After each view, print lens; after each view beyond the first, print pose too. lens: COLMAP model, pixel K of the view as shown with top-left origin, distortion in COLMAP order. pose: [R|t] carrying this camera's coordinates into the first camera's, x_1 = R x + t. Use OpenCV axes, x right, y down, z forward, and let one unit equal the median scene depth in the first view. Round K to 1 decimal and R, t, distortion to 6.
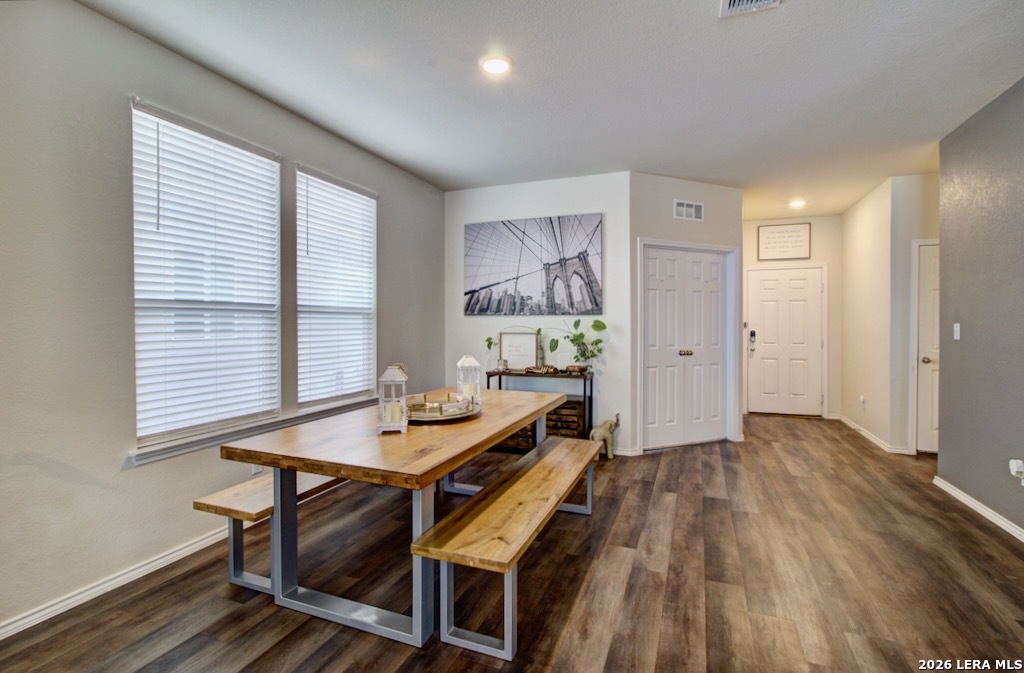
lens RADIAL K [[468.9, 0, 510.2], [0, 468.9, 324.6], [0, 0, 1]] dist [-0.028647, 0.038704]
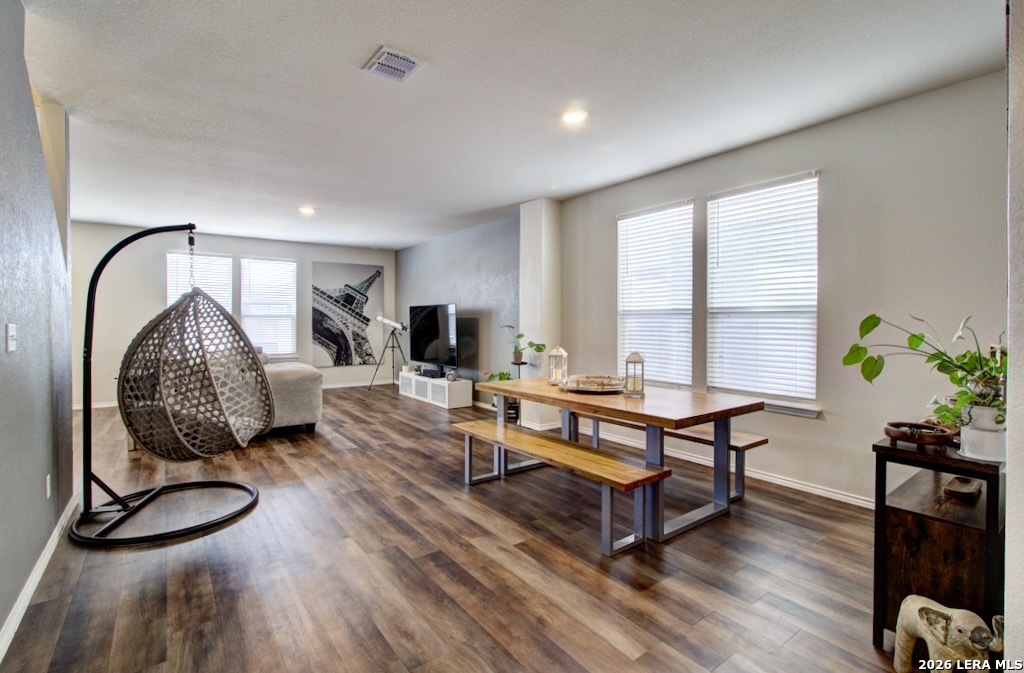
lens RADIAL K [[468.9, 0, 510.2], [0, 468.9, 324.6], [0, 0, 1]] dist [-0.028647, 0.038704]
pose [[-0.520095, 0.005813, -0.854089, 1.117905], [-0.006094, 0.999926, 0.010516, -0.007138], [0.854087, 0.010674, -0.520021, 1.496140]]
